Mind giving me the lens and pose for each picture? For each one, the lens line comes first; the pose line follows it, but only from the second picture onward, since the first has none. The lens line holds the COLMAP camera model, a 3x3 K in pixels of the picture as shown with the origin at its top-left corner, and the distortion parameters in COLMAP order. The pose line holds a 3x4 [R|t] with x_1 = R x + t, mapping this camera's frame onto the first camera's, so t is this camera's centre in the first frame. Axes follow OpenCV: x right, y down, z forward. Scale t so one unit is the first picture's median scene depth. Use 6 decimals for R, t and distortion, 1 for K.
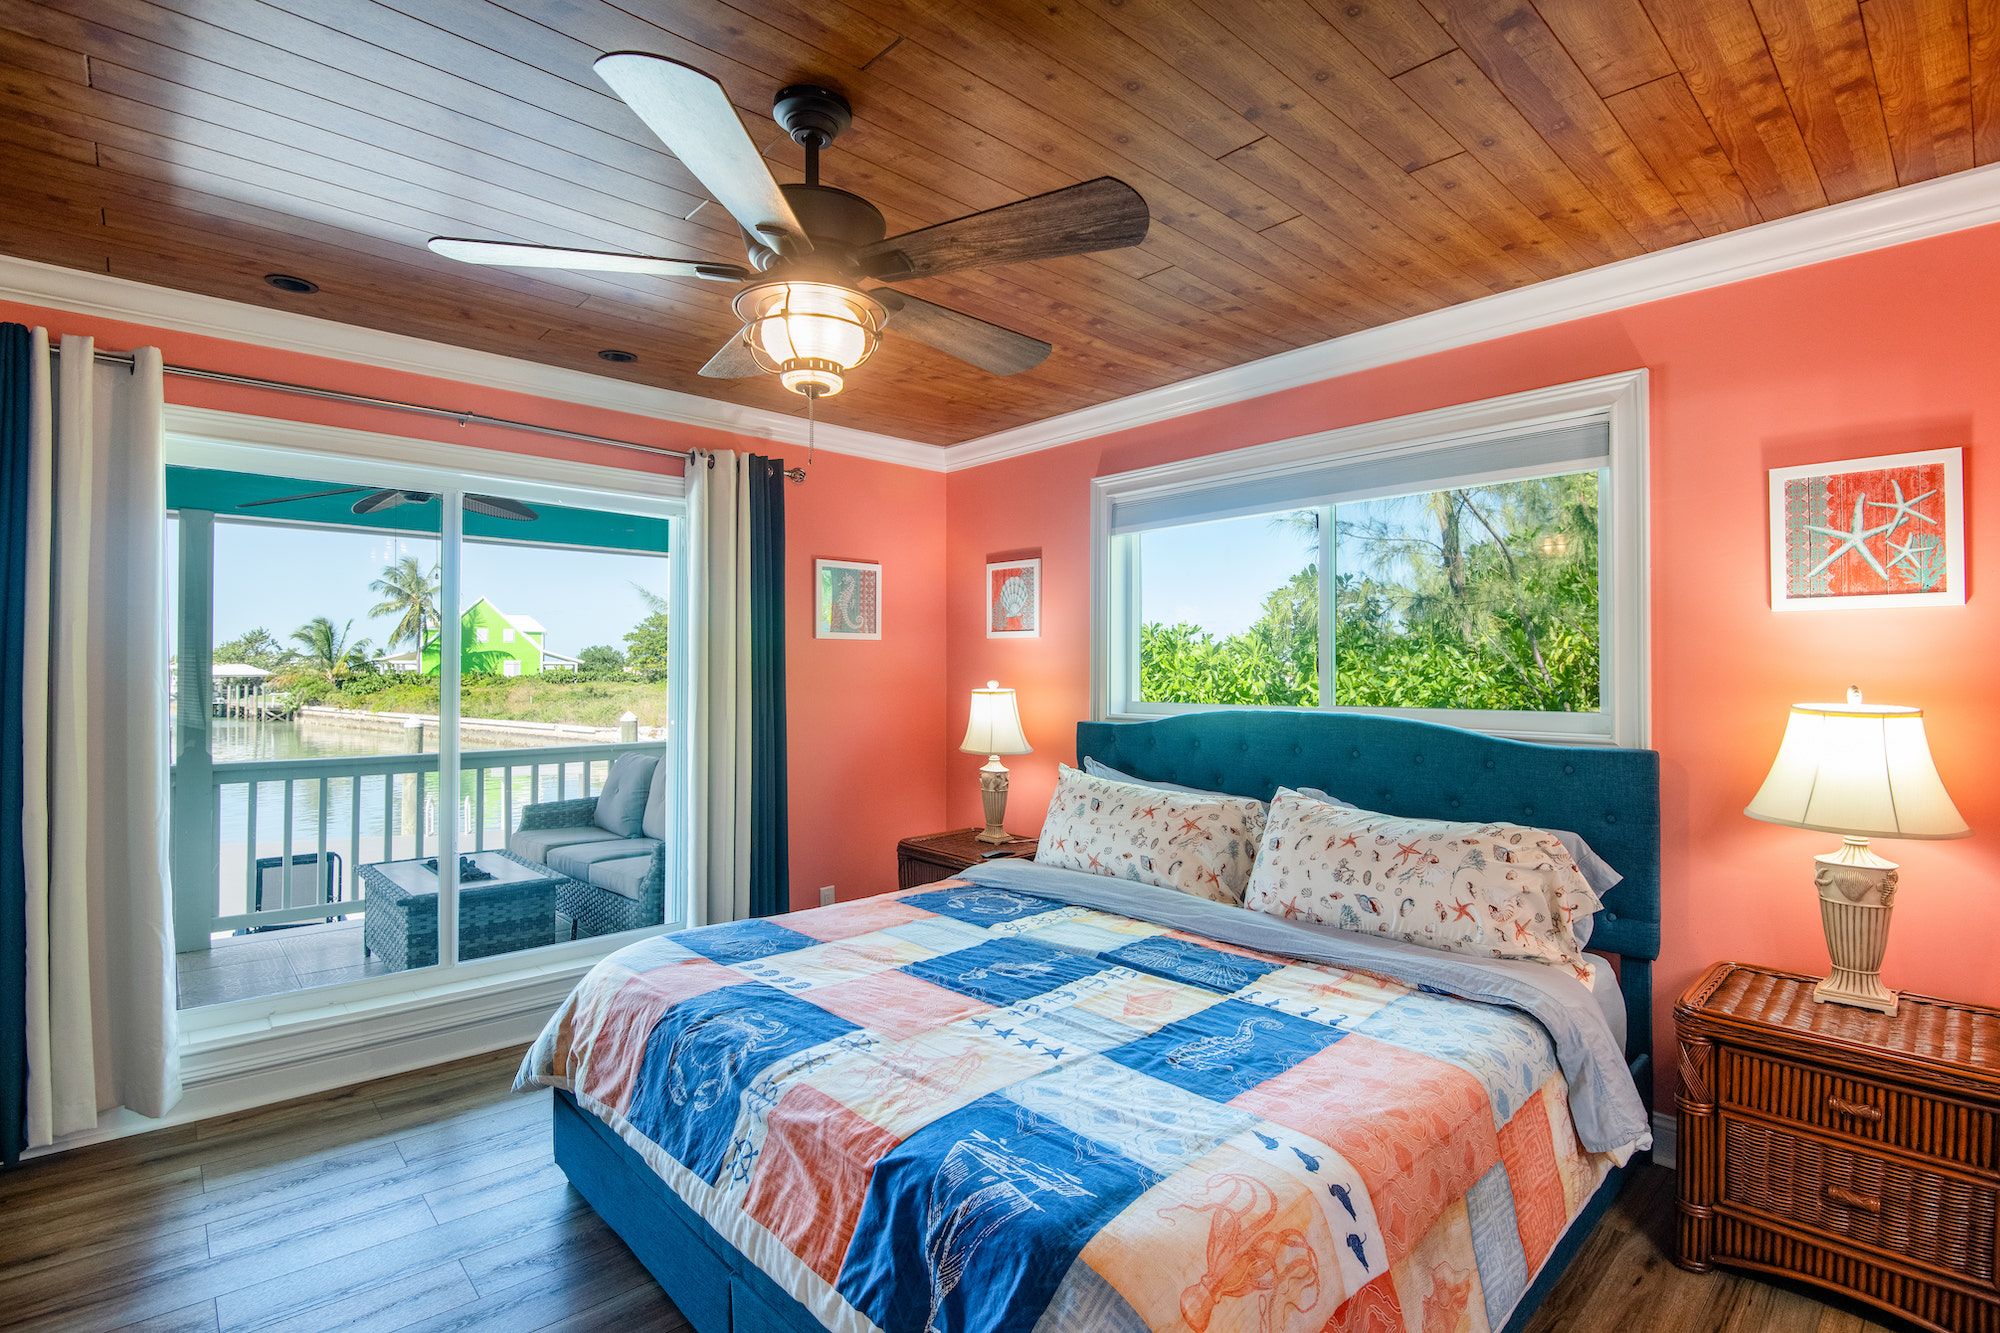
lens RADIAL K [[950.2, 0, 1014.1], [0, 950.2, 659.7], [0, 0, 1]] dist [-0.010309, -0.005919]
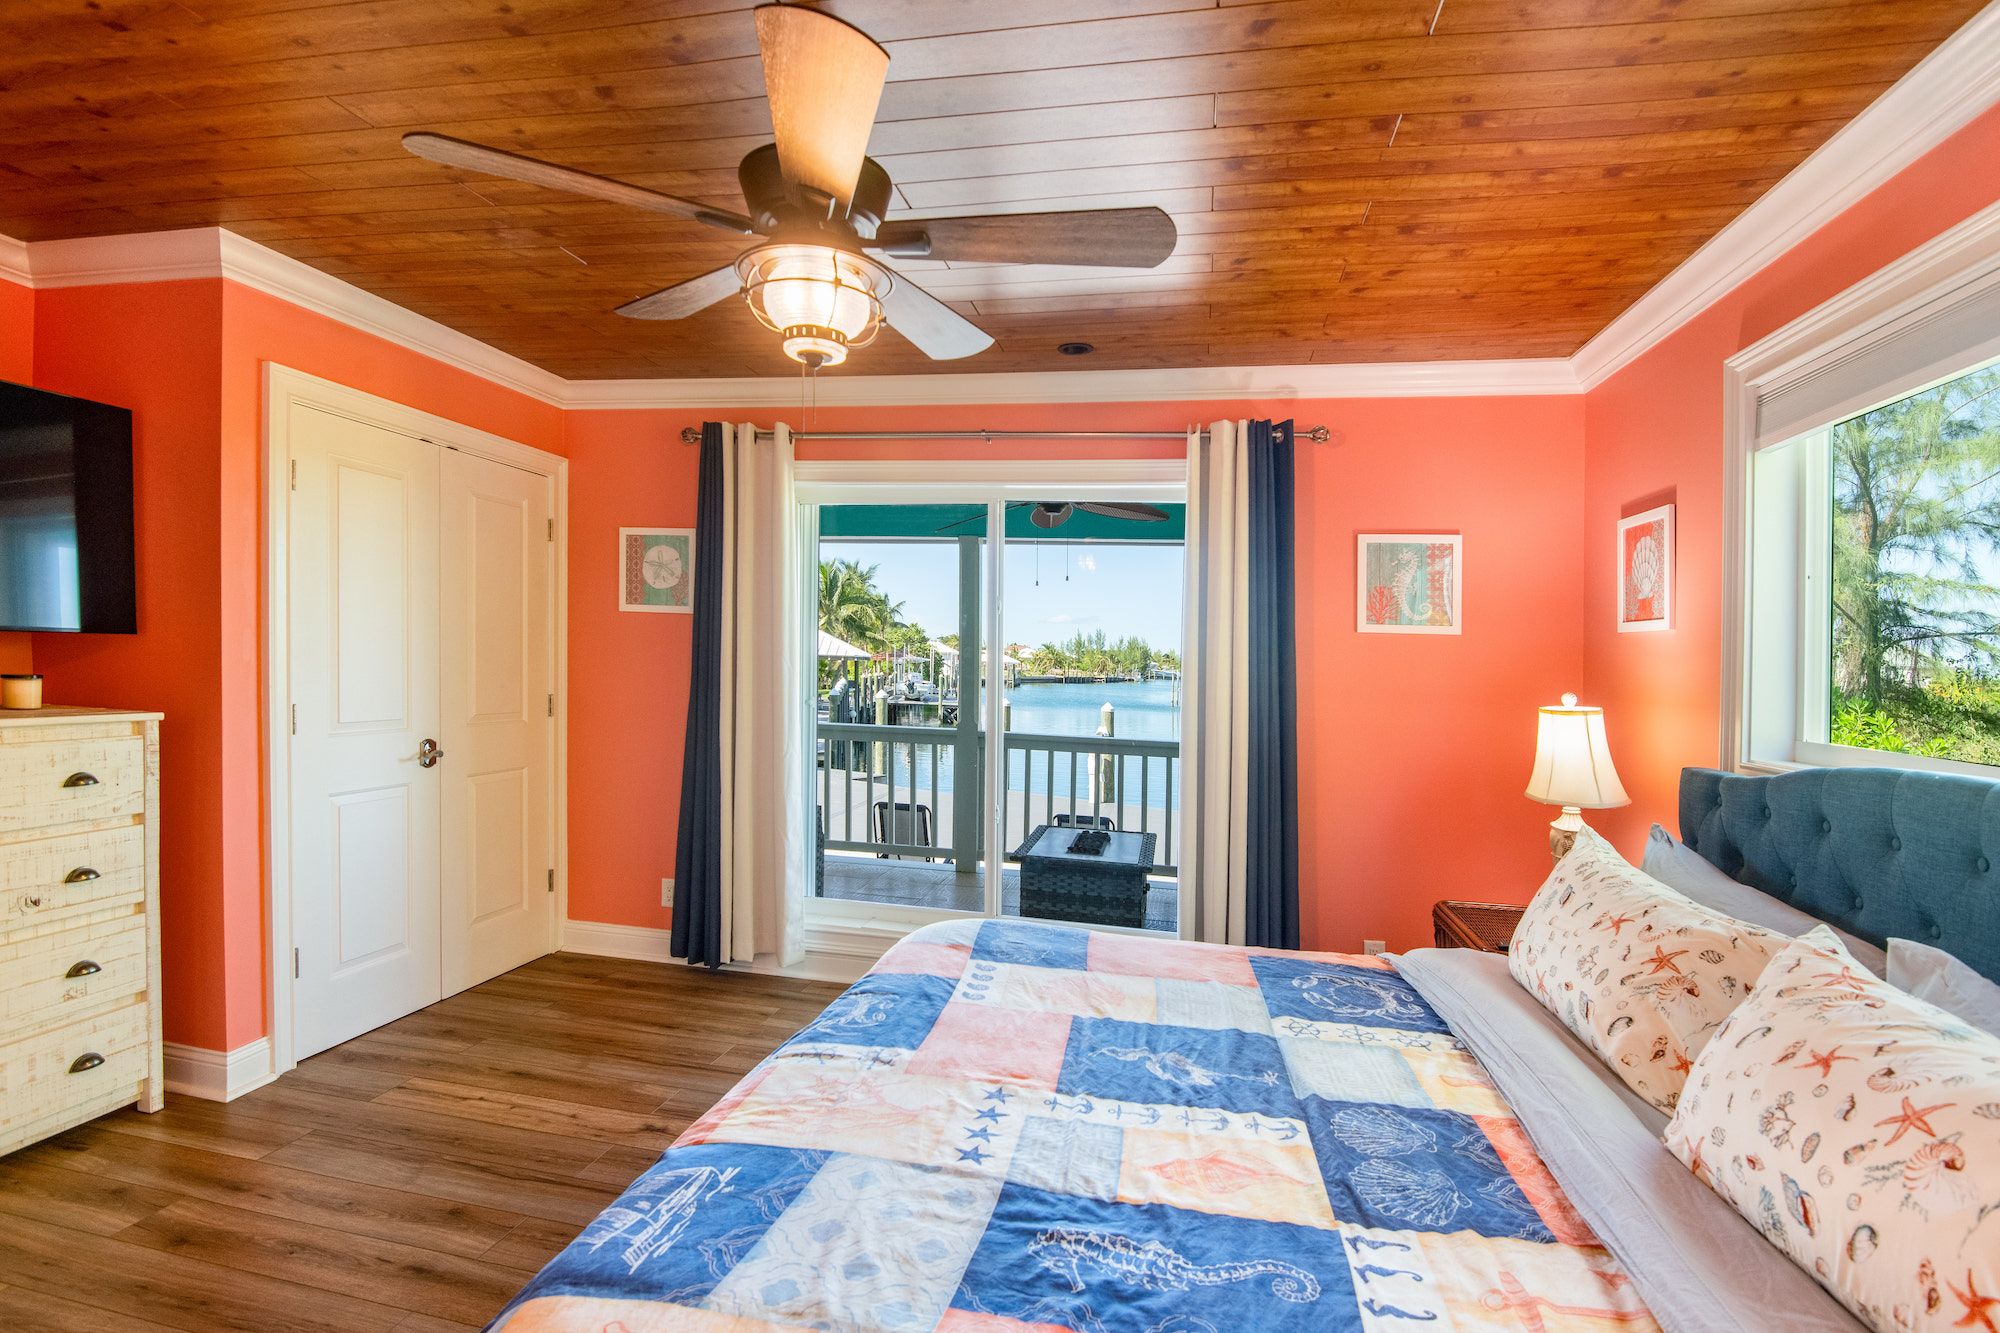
lens RADIAL K [[1004.6, 0, 990.0], [0, 1004.6, 680.5], [0, 0, 1]] dist [-0.007972, -0.002751]
pose [[0.561611, 0.036454, -0.826598, 0.533534], [-0.025519, 0.999317, 0.026733, 0.006637], [0.827008, 0.006081, 0.562158, 0.417722]]
